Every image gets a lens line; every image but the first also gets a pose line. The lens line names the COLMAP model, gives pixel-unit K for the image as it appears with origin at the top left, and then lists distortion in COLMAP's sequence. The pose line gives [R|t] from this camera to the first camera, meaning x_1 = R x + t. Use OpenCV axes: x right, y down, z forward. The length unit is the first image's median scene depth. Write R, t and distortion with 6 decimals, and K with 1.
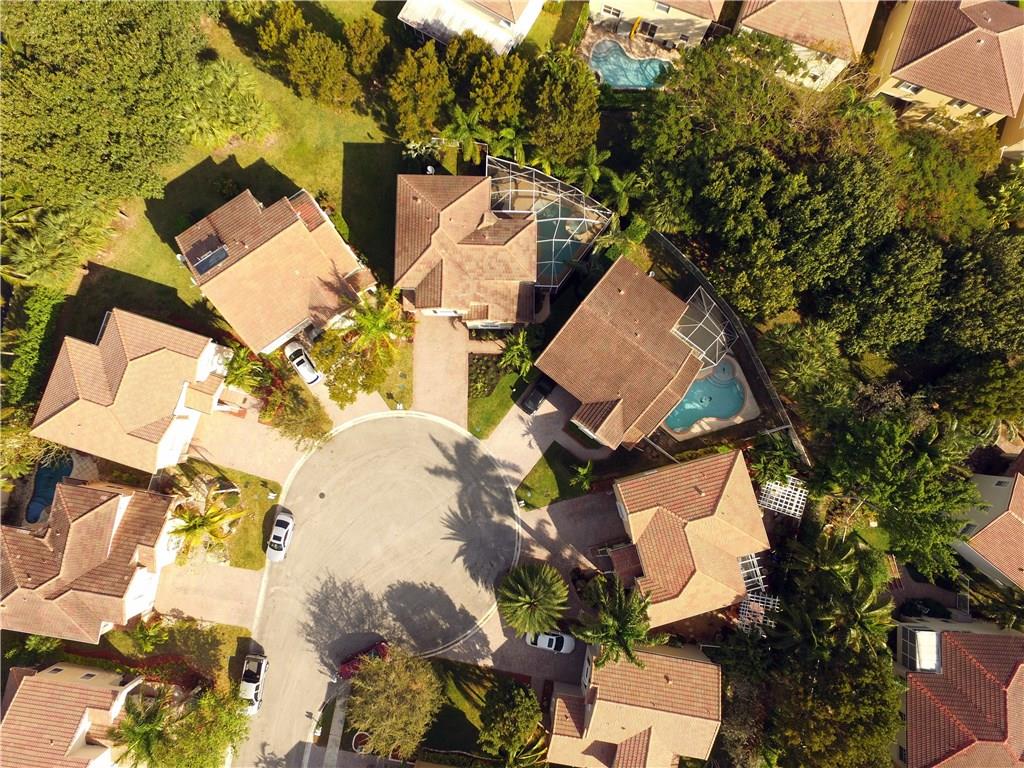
lens RADIAL K [[773.8, 0, 512.0], [0, 773.8, 384.0], [0, 0, 1]] dist [0.055474, -0.059185]
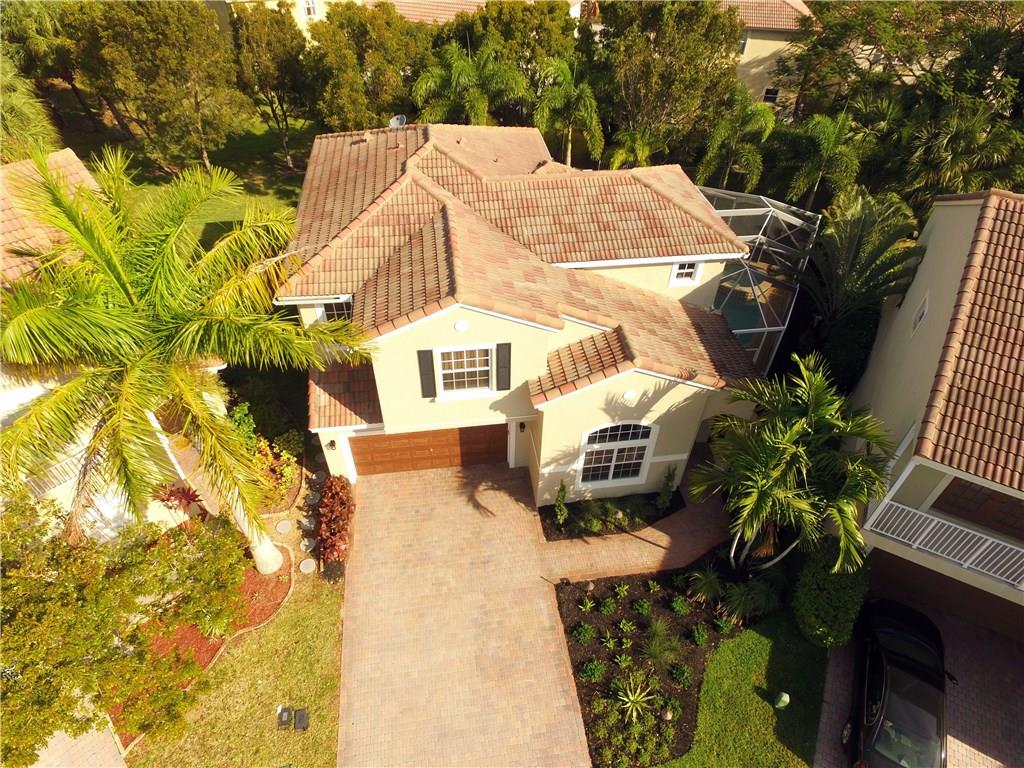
lens RADIAL K [[612.5, 0, 512.0], [0, 612.5, 384.0], [0, 0, 1]] dist [0.016440, -0.001801]
pose [[0.985622, -0.084846, 0.146118, -0.096061], [0.162399, 0.714442, -0.680587, 0.052566], [-0.046647, 0.694531, 0.717949, 0.802751]]
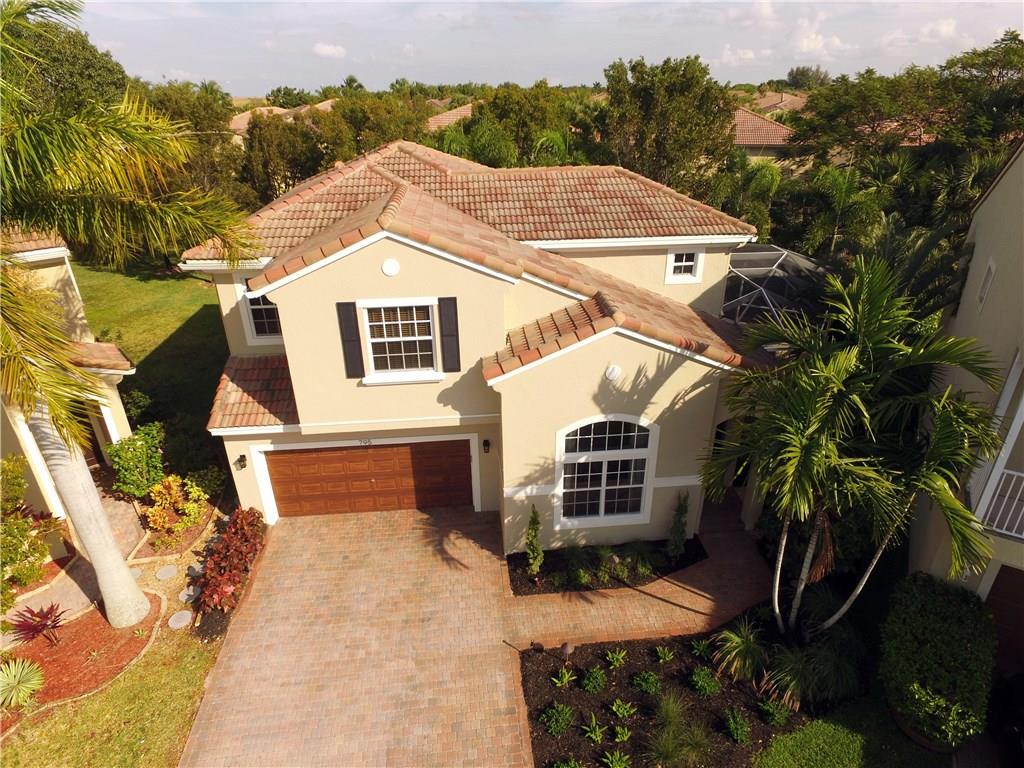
lens RADIAL K [[607.3, 0, 512.0], [0, 607.3, 384.0], [0, 0, 1]] dist [-0.000006, 0.017096]
pose [[0.993075, -0.045094, 0.108484, -0.071005], [0.116705, 0.484795, -0.866807, 0.054828], [-0.013505, 0.873465, 0.486700, 0.876511]]
